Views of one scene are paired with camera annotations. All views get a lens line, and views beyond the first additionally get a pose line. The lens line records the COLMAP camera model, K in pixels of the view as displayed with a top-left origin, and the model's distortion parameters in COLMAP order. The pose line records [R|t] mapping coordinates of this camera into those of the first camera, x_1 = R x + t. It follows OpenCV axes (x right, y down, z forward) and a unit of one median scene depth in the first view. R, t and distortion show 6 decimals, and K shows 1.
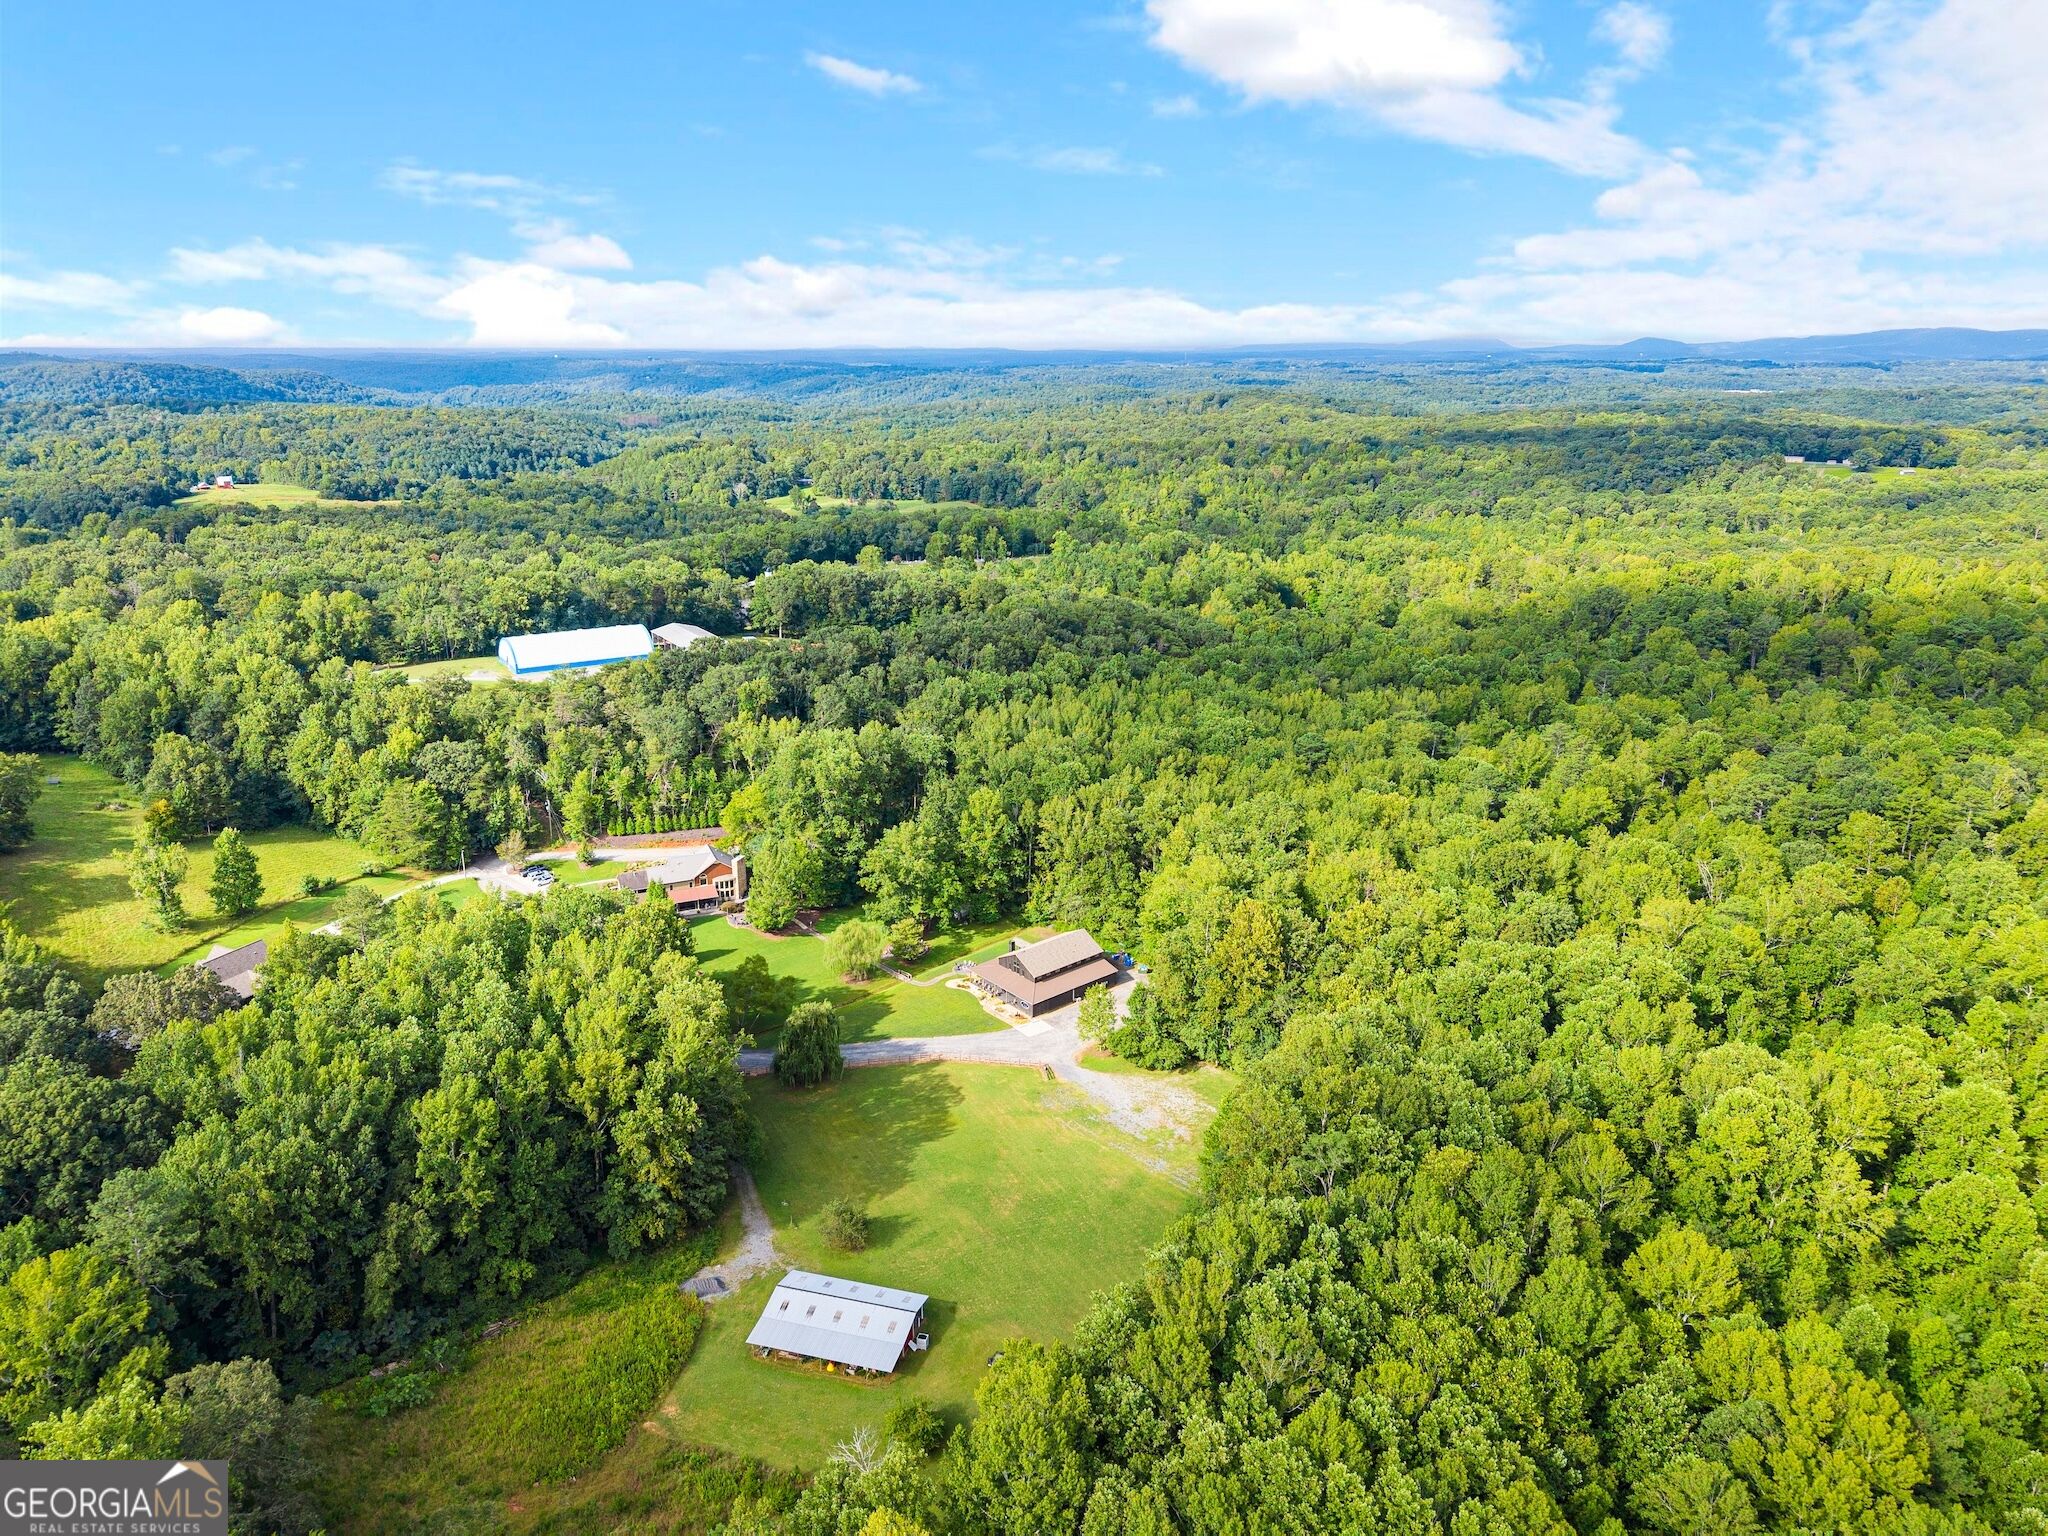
lens RADIAL K [[1411.7, 0, 1024.0], [0, 1411.7, 768.0], [0, 0, 1]] dist [0.010517, -0.003297]
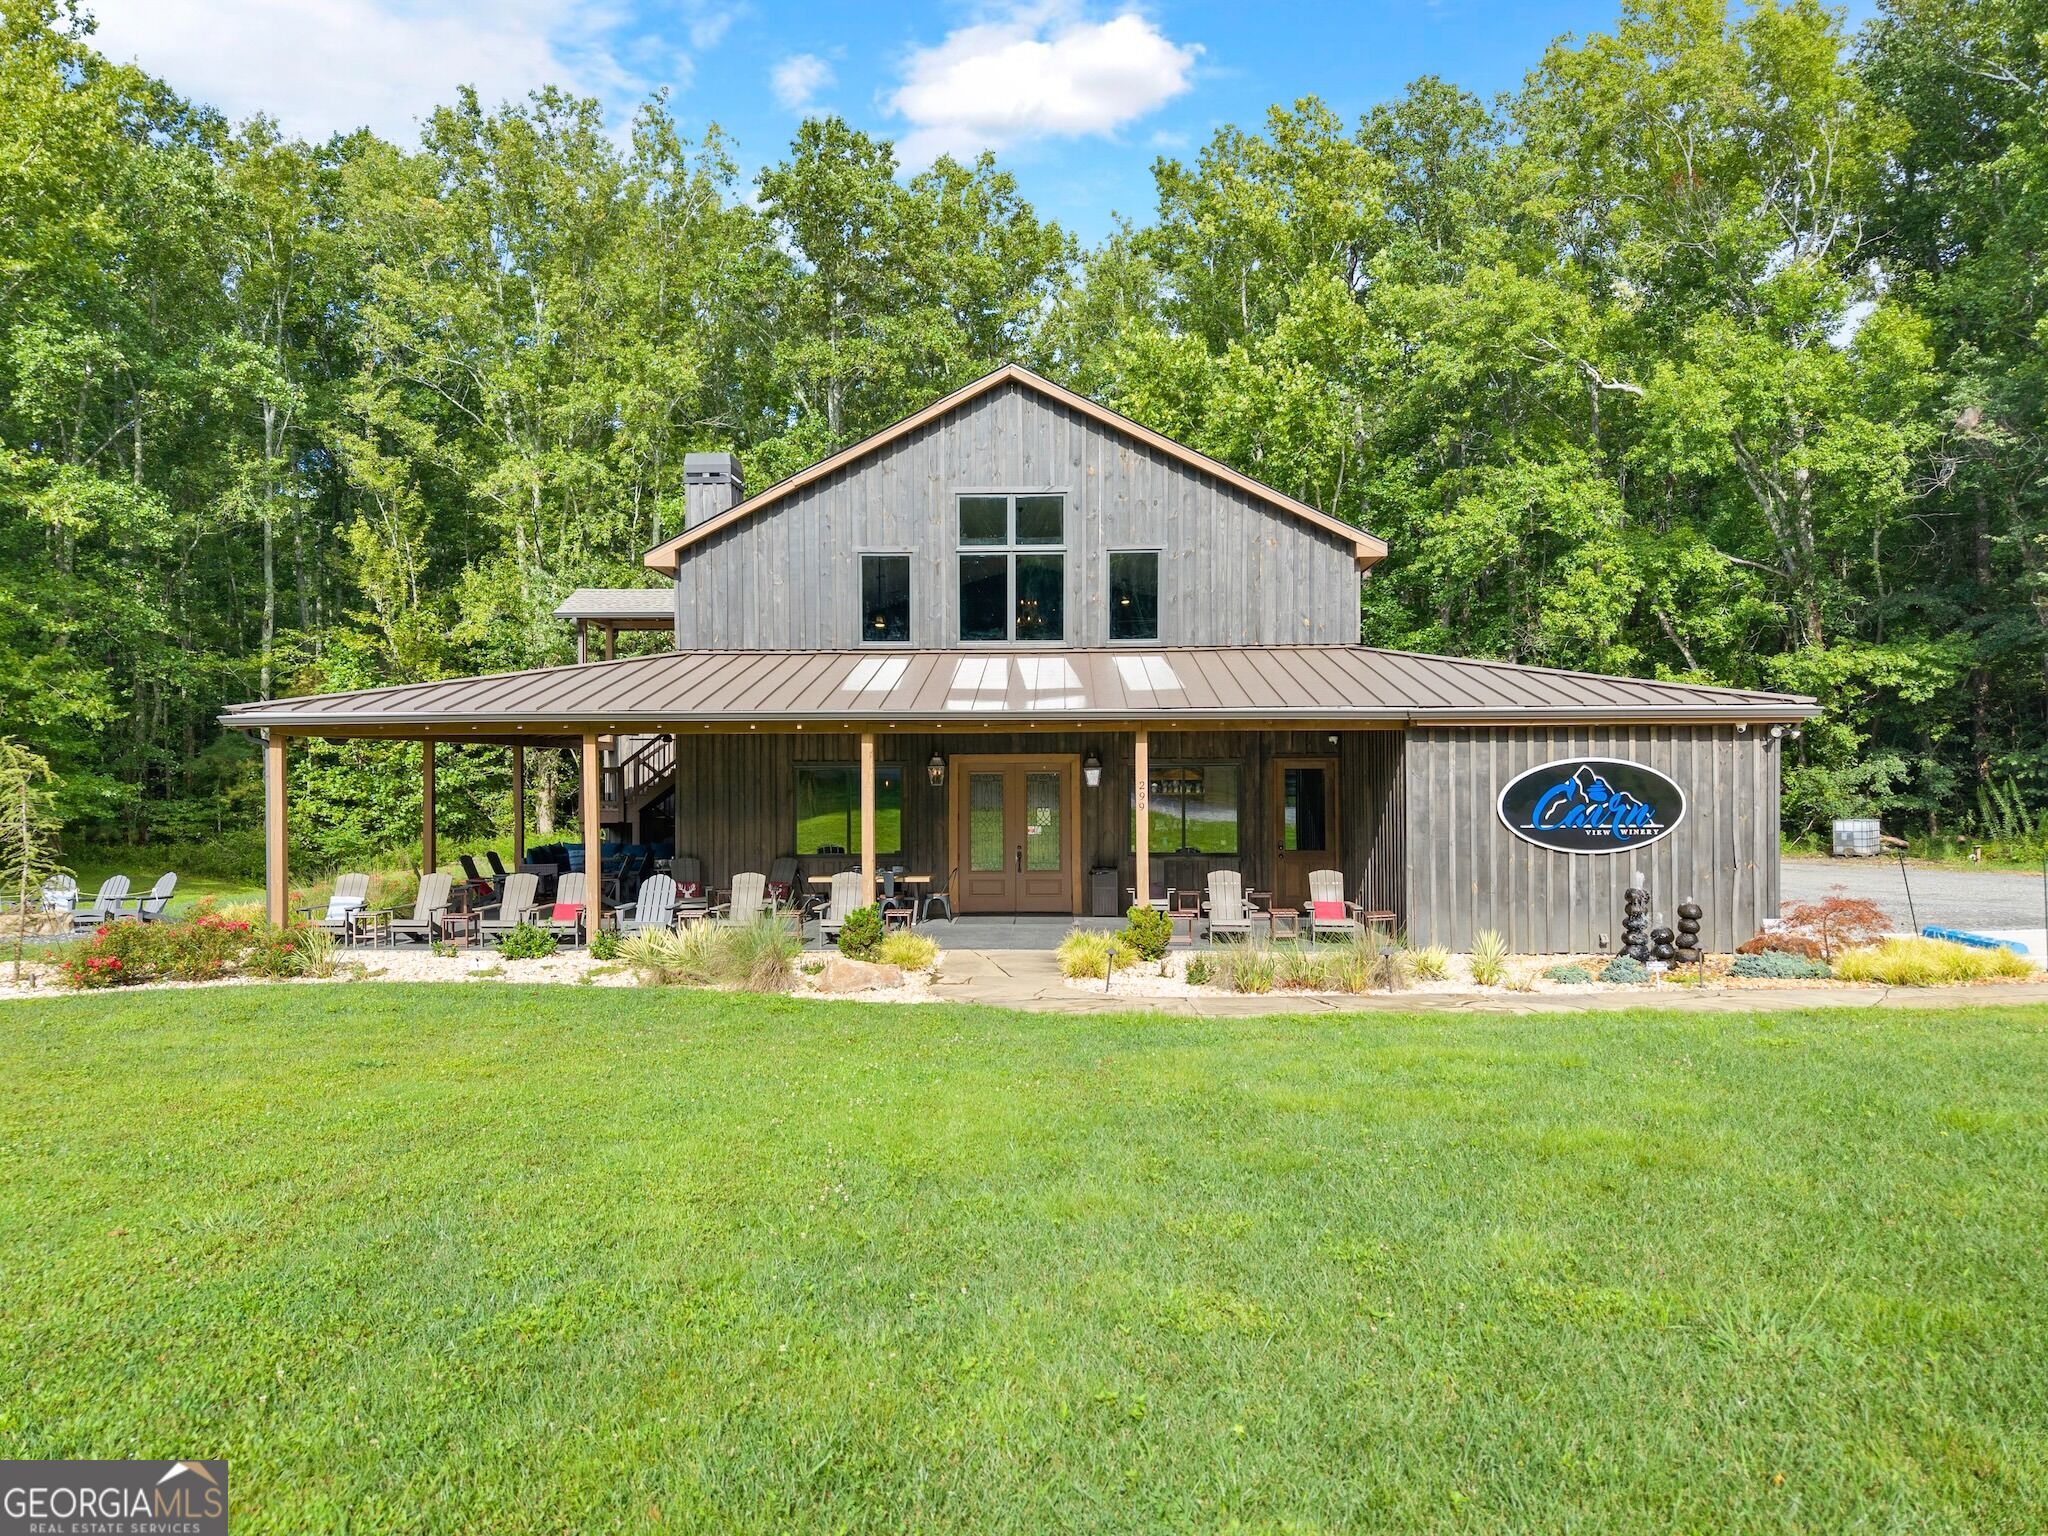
lens RADIAL K [[1386.6, 0, 1019.2], [0, 1386.6, 766.4], [0, 0, 1]] dist [0.001475, -0.006275]
pose [[0.678107, -0.008556, 0.734914, -0.057083], [0.242939, 0.946335, -0.213143, 0.154324], [-0.693651, 0.323073, 0.643795, 0.869682]]
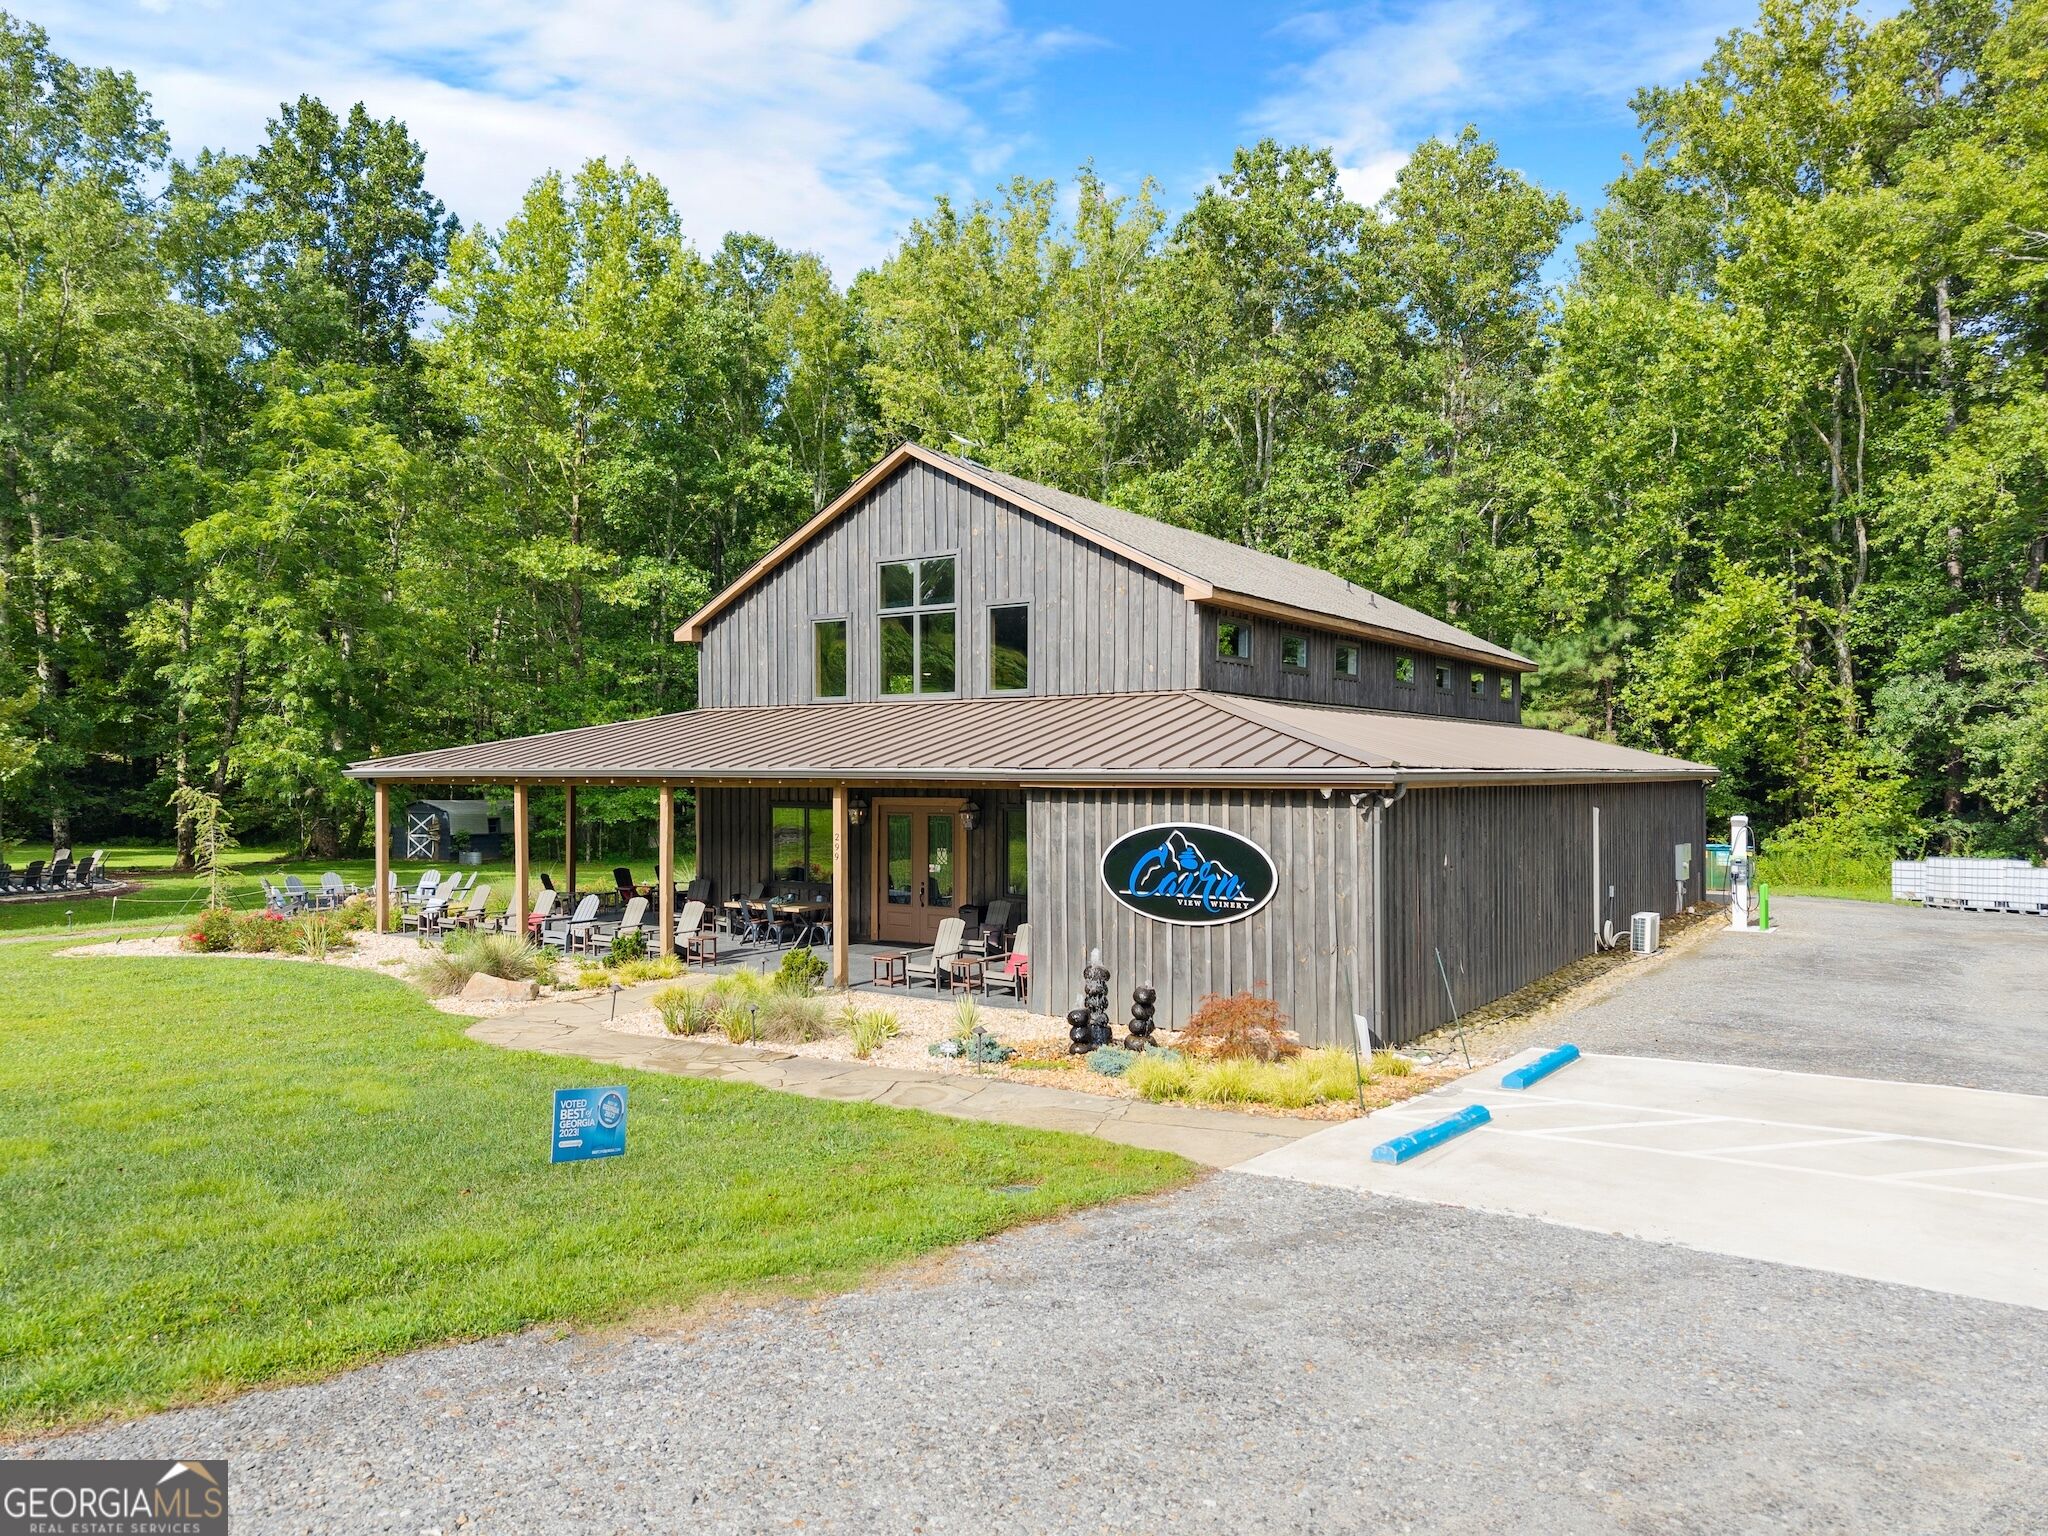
lens RADIAL K [[1386.6, 0, 1019.2], [0, 1386.6, 766.4], [0, 0, 1]] dist [0.001475, -0.006275]
pose [[0.967142, -0.010366, 0.254027, -0.018839], [0.090787, 0.947372, -0.306991, 0.161271], [-0.237476, 0.319966, 0.917184, 0.841955]]
